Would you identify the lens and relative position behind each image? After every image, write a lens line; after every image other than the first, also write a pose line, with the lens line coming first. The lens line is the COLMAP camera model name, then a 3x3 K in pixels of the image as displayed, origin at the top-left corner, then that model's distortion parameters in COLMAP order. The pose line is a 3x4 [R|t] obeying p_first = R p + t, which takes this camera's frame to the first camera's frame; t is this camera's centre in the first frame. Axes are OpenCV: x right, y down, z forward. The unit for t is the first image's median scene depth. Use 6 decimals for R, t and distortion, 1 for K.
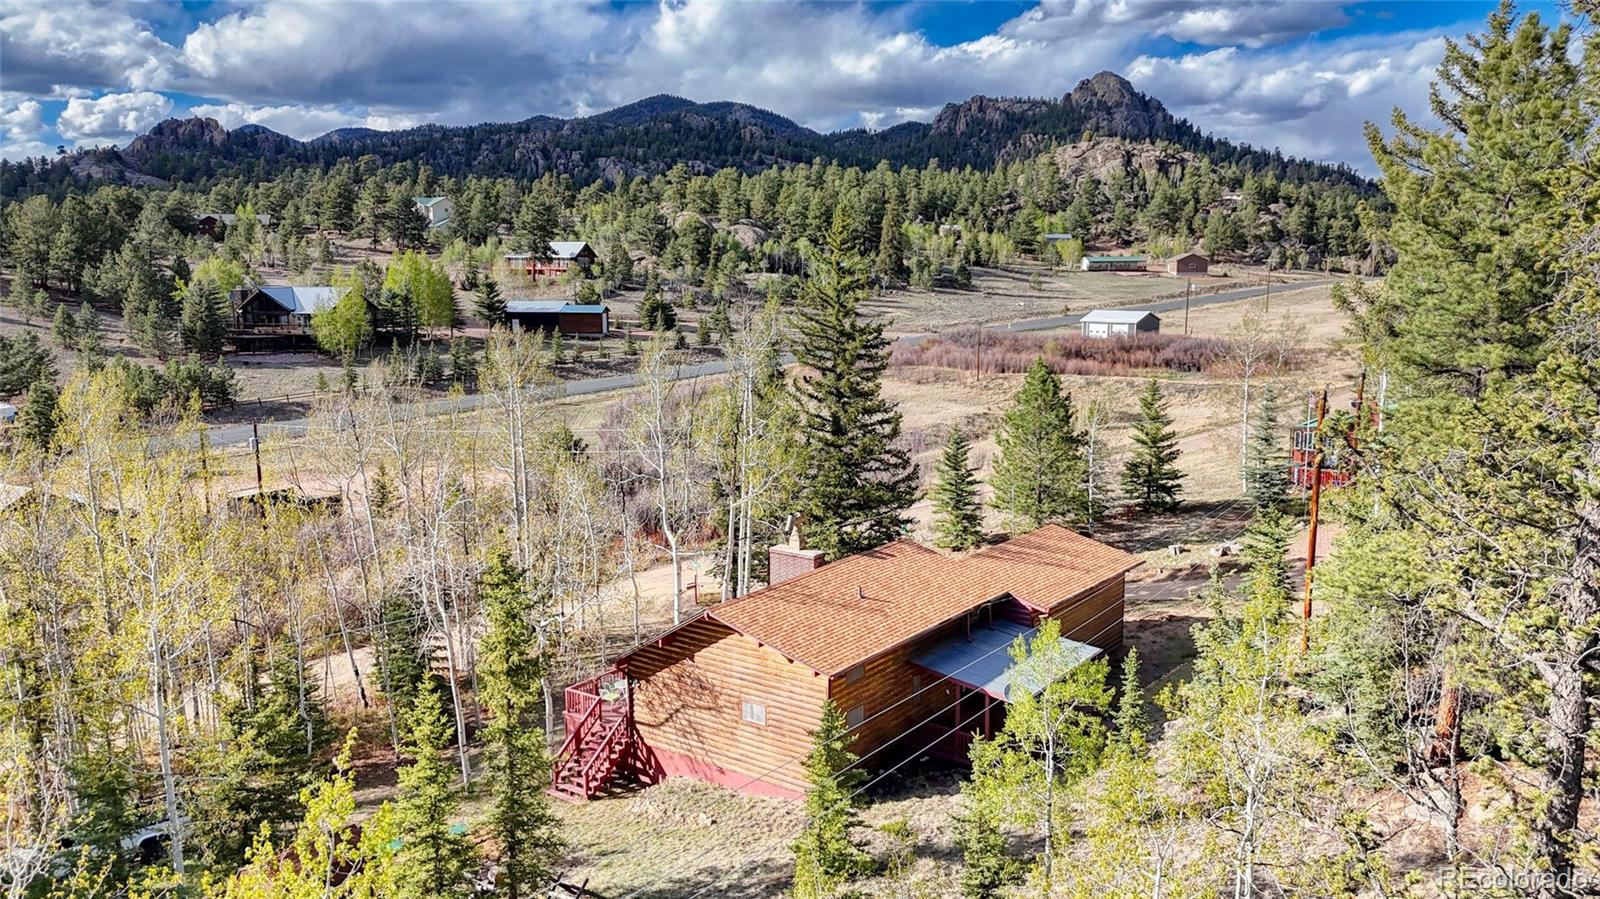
lens RADIAL K [[1175.7, 0, 794.1], [0, 1175.7, 443.0], [0, 0, 1]] dist [0.055751, -0.050388]
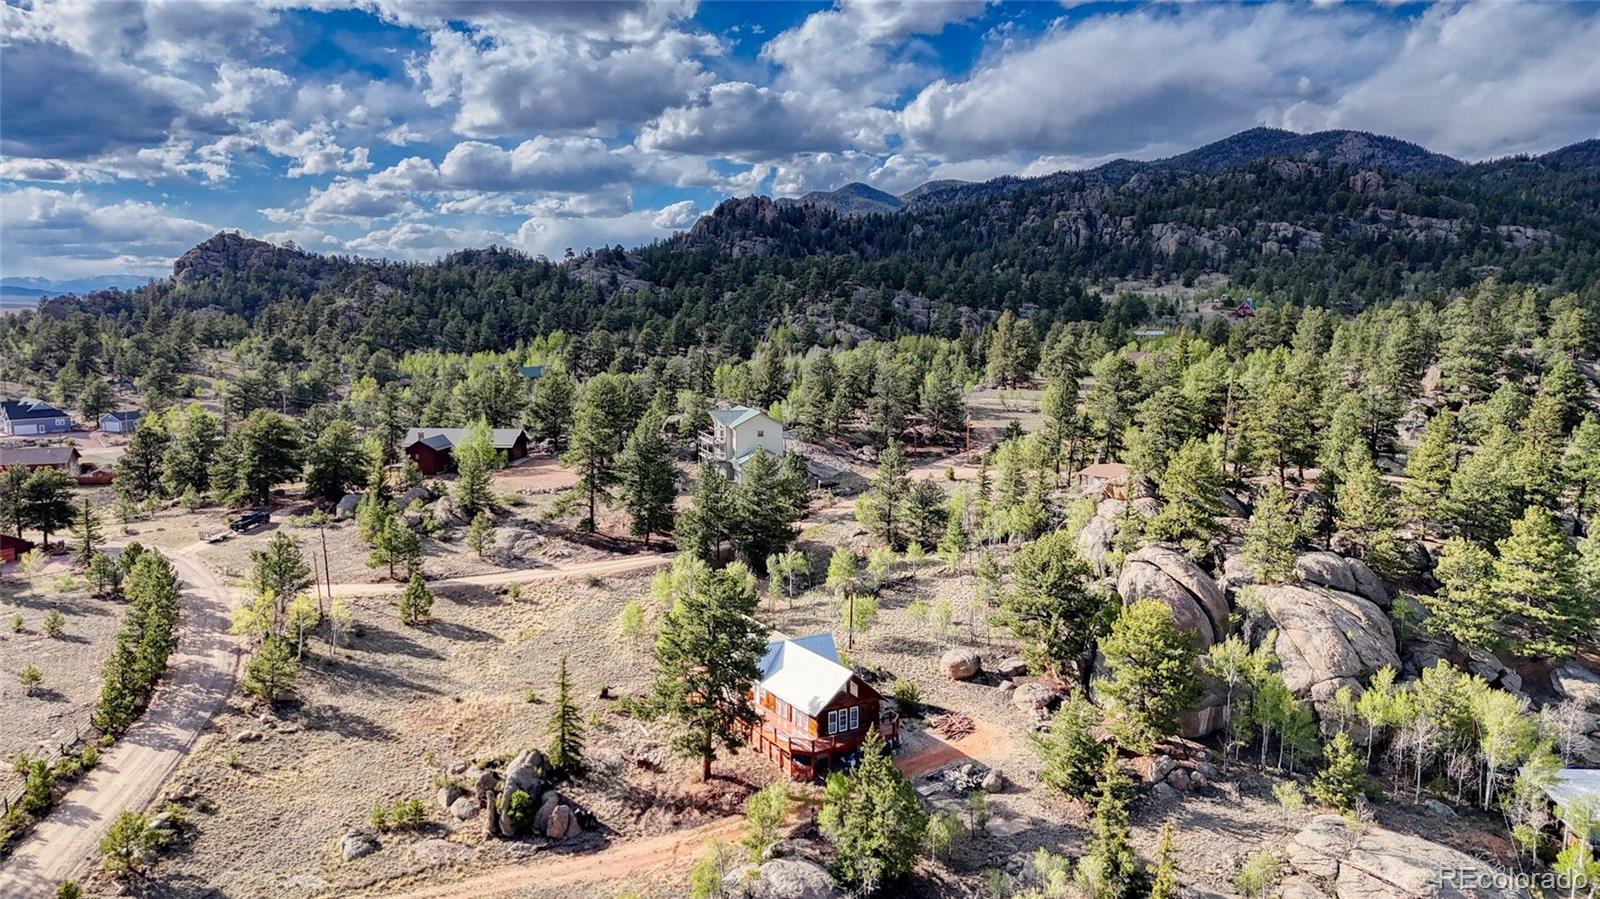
lens RADIAL K [[1159.0, 0, 800.0], [0, 1159.0, 449.5], [0, 0, 1]] dist [0.063650, -0.053416]
pose [[0.889080, 0.057616, -0.454110, -0.004866], [-0.068180, 0.997649, -0.006909, -0.055146], [0.452645, 0.037104, 0.890919, 0.148275]]
